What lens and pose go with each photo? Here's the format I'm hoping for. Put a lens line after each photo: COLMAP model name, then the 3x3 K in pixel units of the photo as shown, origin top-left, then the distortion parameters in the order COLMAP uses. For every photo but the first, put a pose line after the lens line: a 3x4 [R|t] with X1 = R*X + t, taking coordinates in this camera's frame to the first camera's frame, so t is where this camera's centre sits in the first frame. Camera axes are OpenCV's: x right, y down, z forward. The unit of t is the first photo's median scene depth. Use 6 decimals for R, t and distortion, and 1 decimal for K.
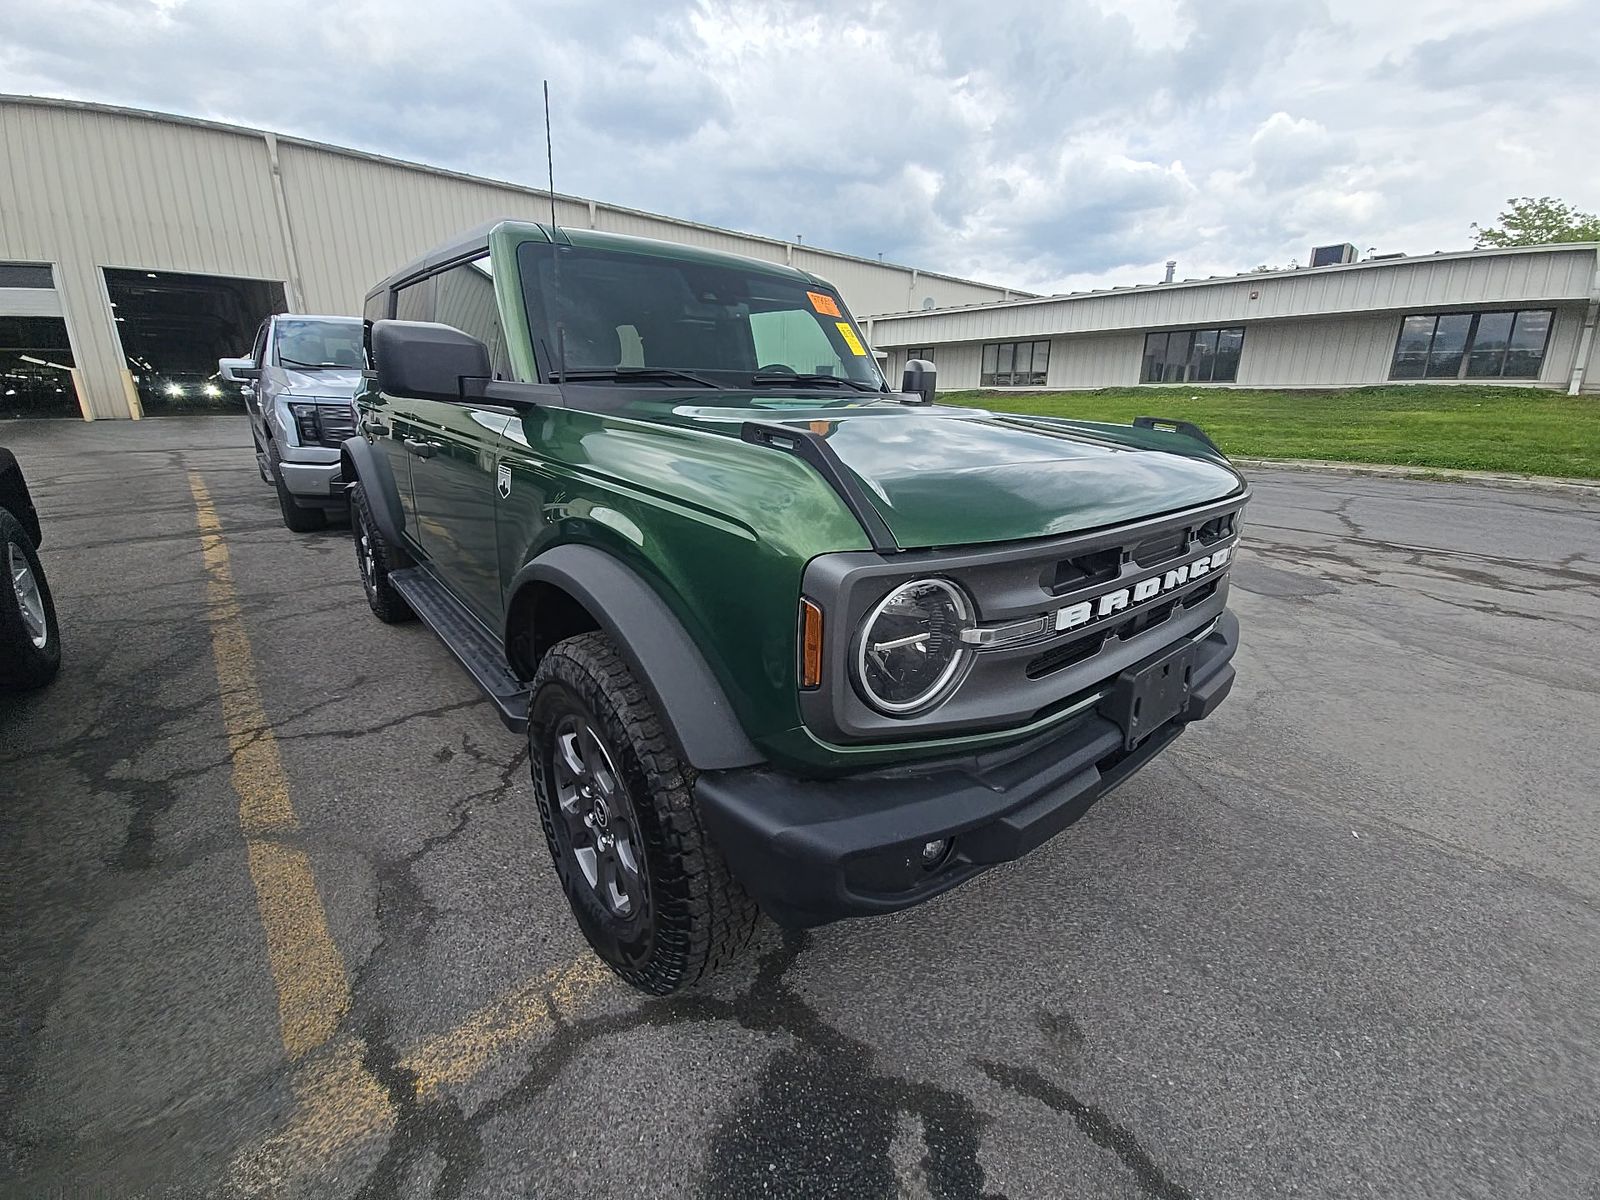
lens RADIAL K [[648.2, 0, 804.1], [0, 648.2, 590.2], [0, 0, 1]] dist [0.000150, -0.008007]
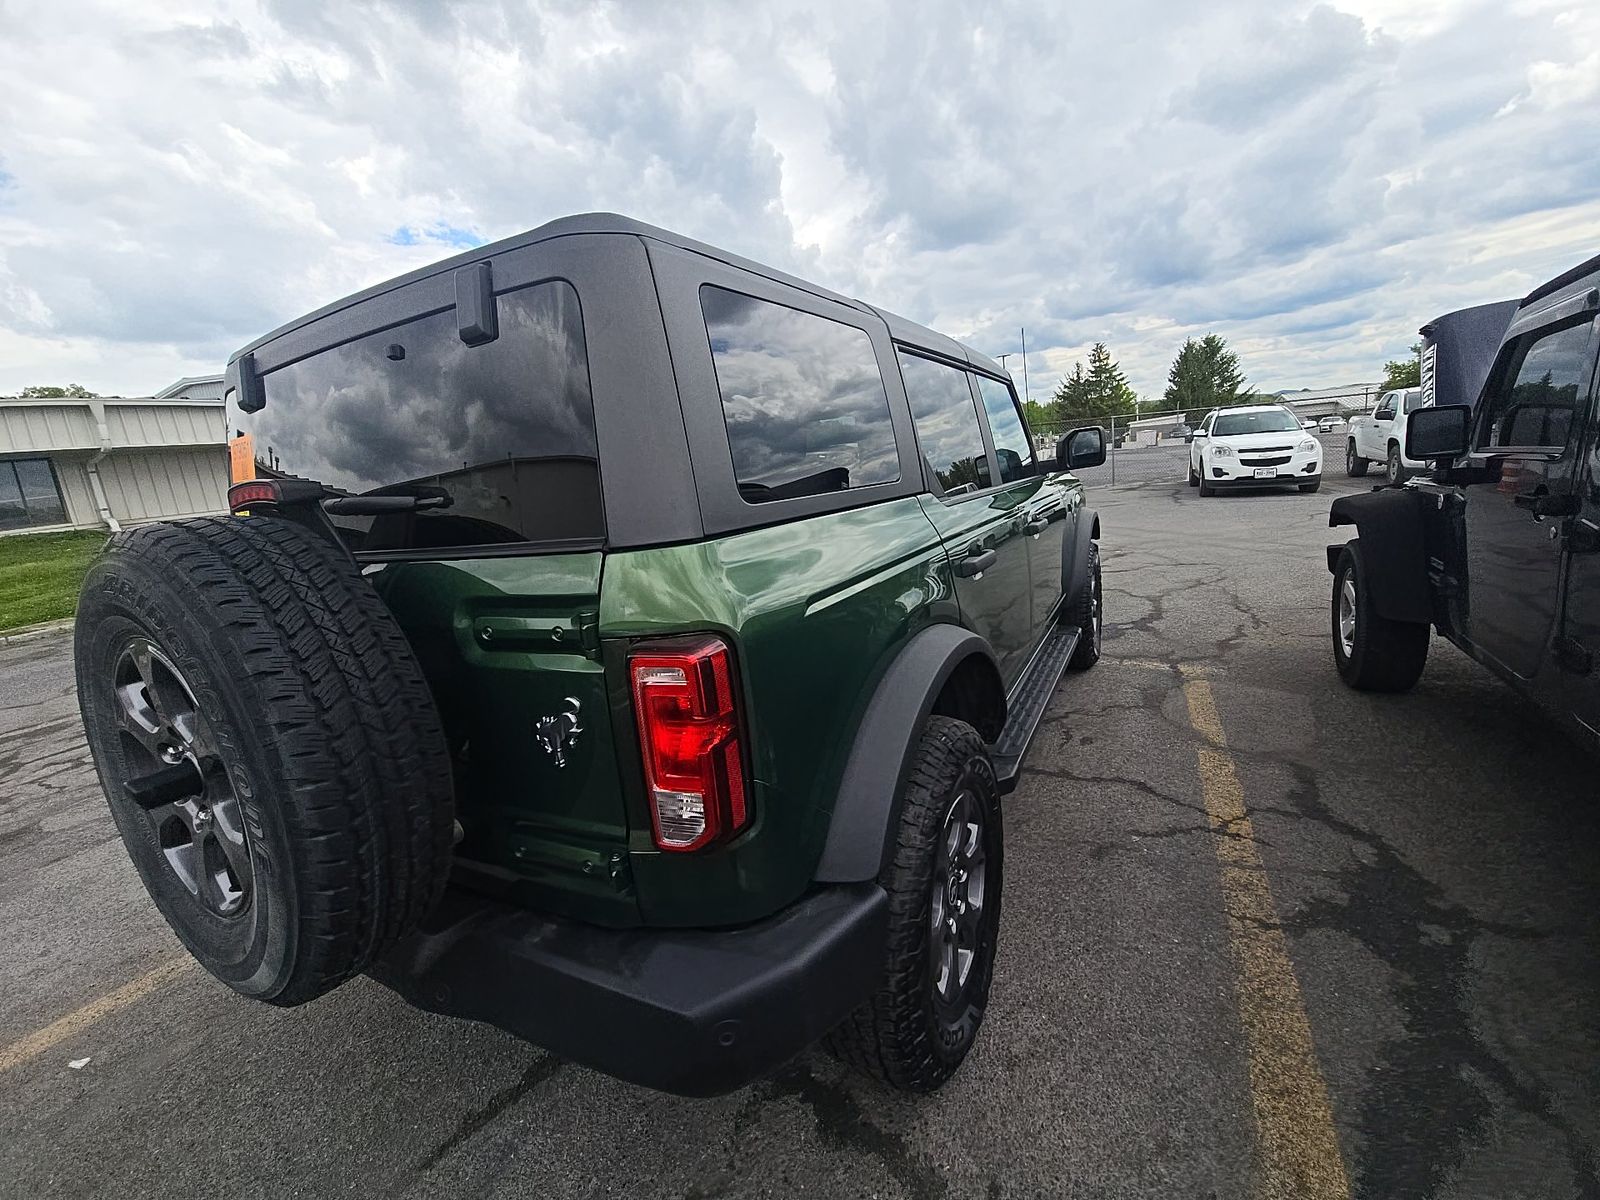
lens RADIAL K [[635.1, 0, 793.8], [0, 635.1, 586.7], [0, 0, 1]] dist [-0.013177, -0.000055]
pose [[-0.325568, -0.165170, 0.930980, -2.457208], [0.372522, 0.882577, 0.286855, -0.986329], [-0.869041, 0.440202, -0.225810, 2.728953]]
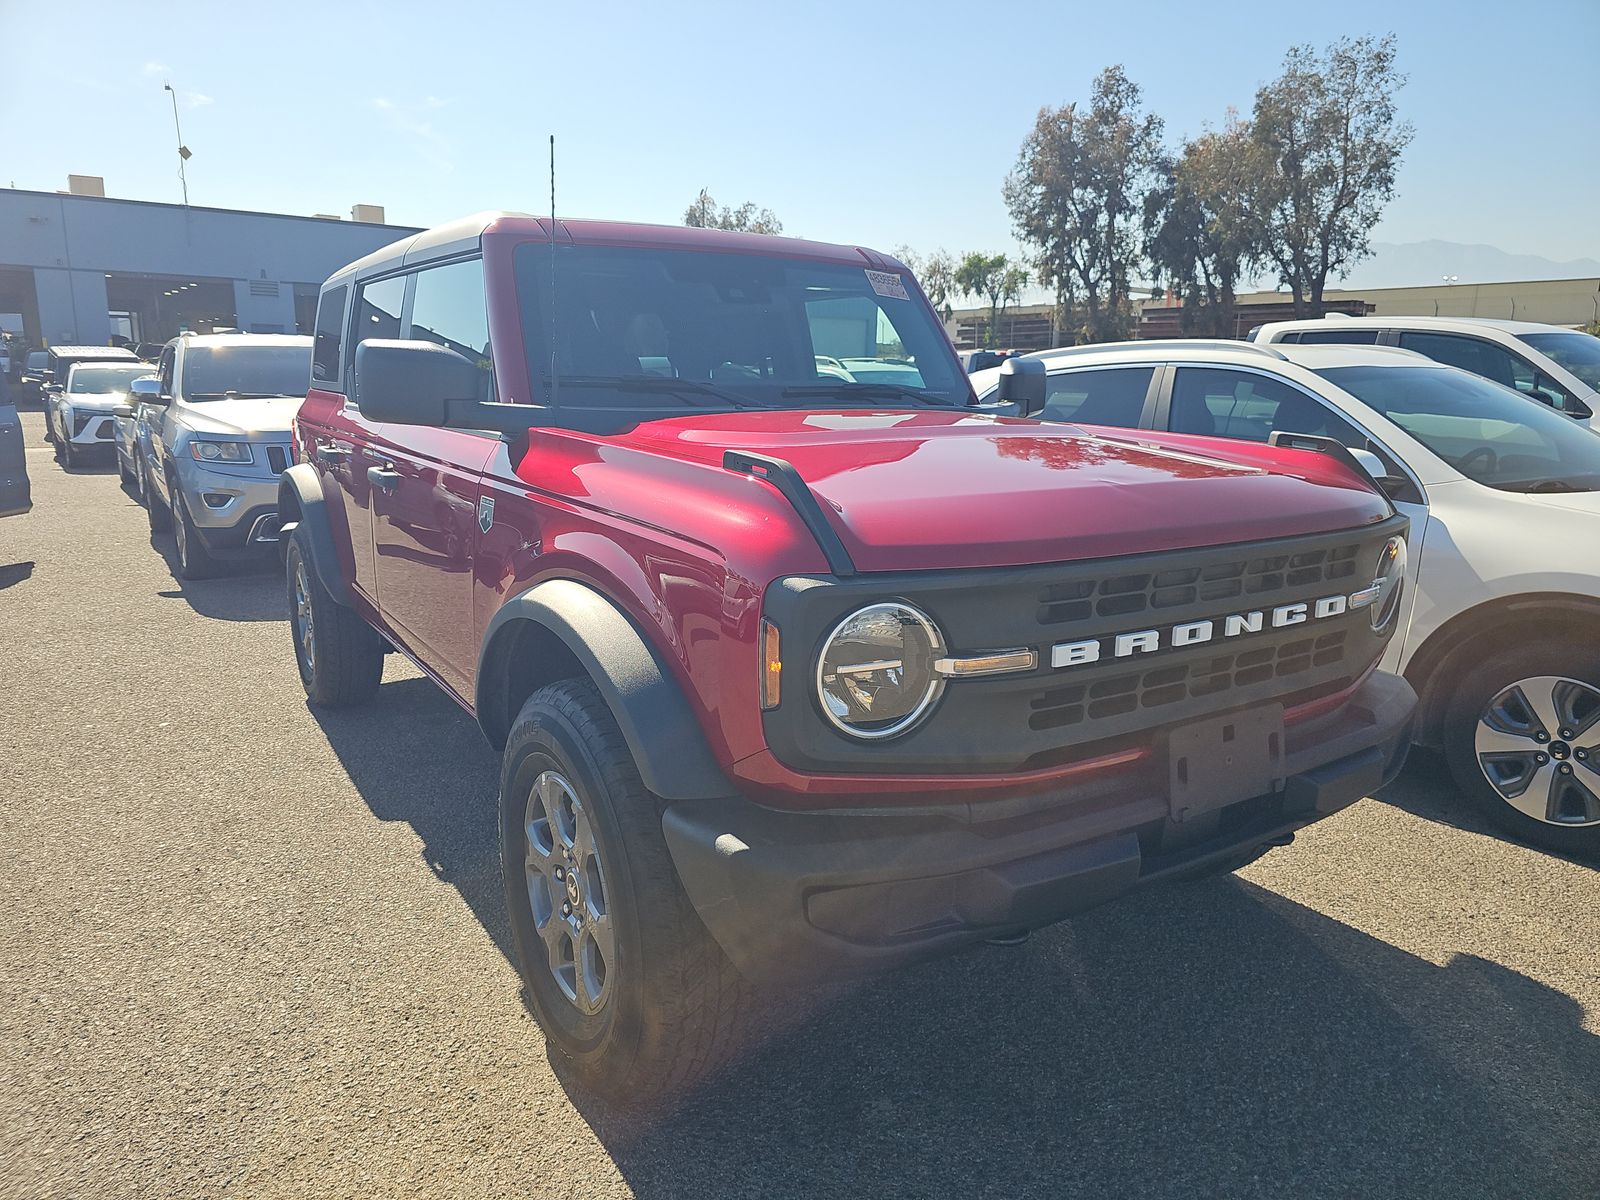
lens RADIAL K [[1071.9, 0, 791.6], [0, 1071.9, 597.7], [0, 0, 1]] dist [0.011562, -0.007767]
pose [[0.991525, 0.009292, -0.129587, 0.167663], [-0.022400, 0.994728, -0.100067, 0.095731], [0.127974, 0.102122, 0.986506, -0.438679]]
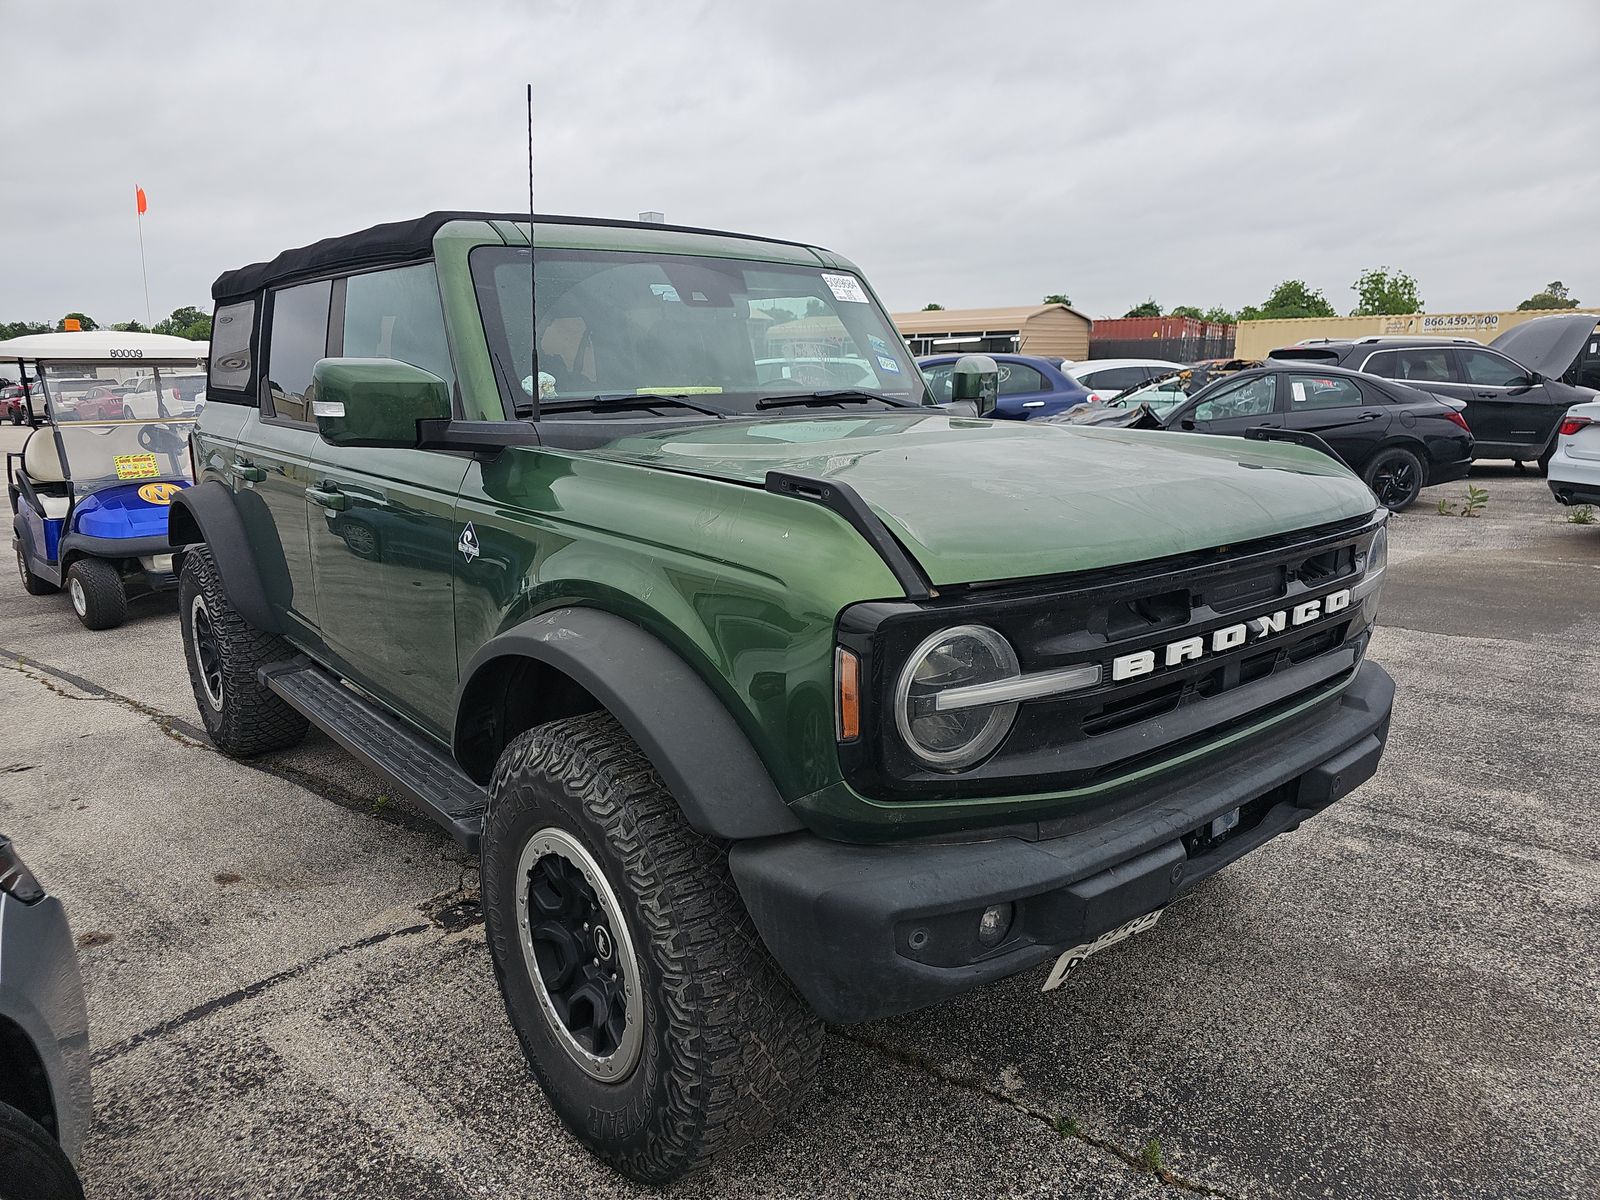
lens RADIAL K [[1071.9, 0, 791.6], [0, 1071.9, 597.7], [0, 0, 1]] dist [0.011562, -0.007767]
pose [[0.999126, -0.034334, -0.023855, -0.023457], [0.031995, 0.995214, -0.092329, 0.054681], [0.026911, 0.091485, 0.995443, -0.424126]]
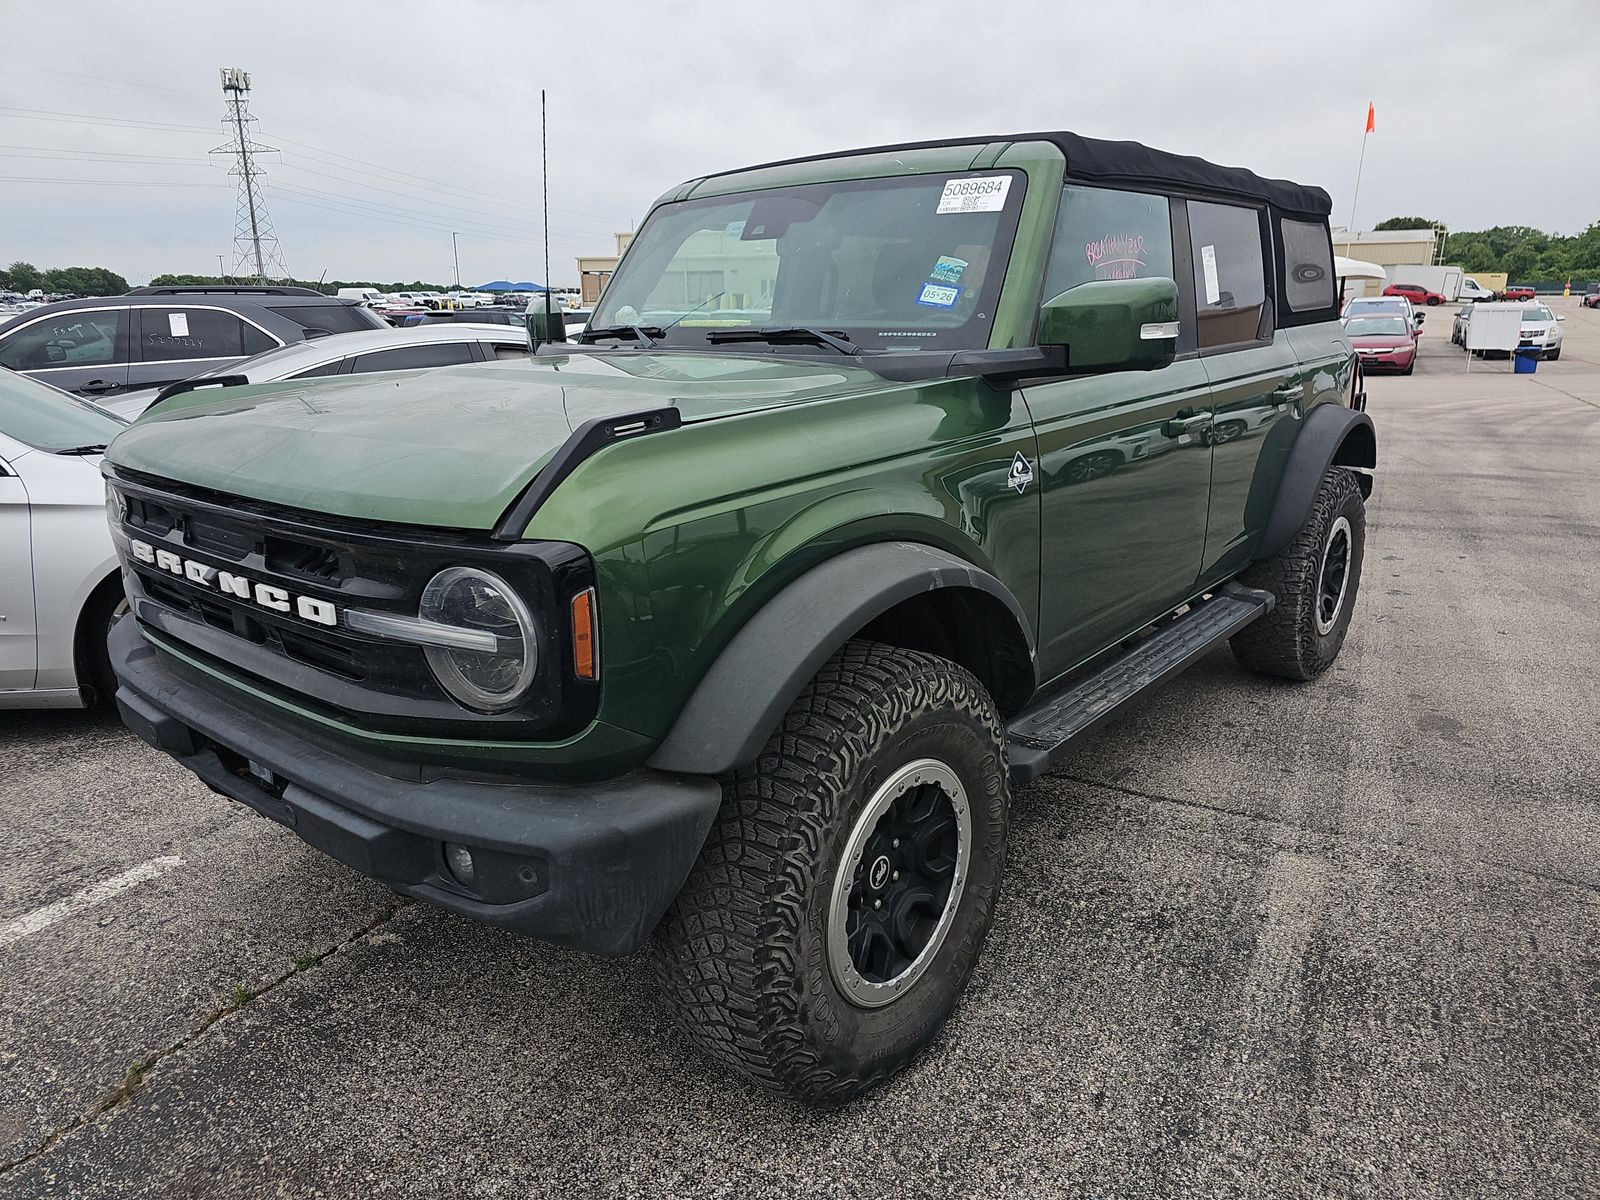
lens RADIAL K [[1071.9, 0, 791.6], [0, 1071.9, 597.7], [0, 0, 1]] dist [0.011562, -0.007767]
pose [[0.147565, 0.228354, -0.962330, 1.926198], [-0.275827, 0.943881, 0.181681, -0.431164], [0.949813, 0.238627, 0.202270, 1.352223]]
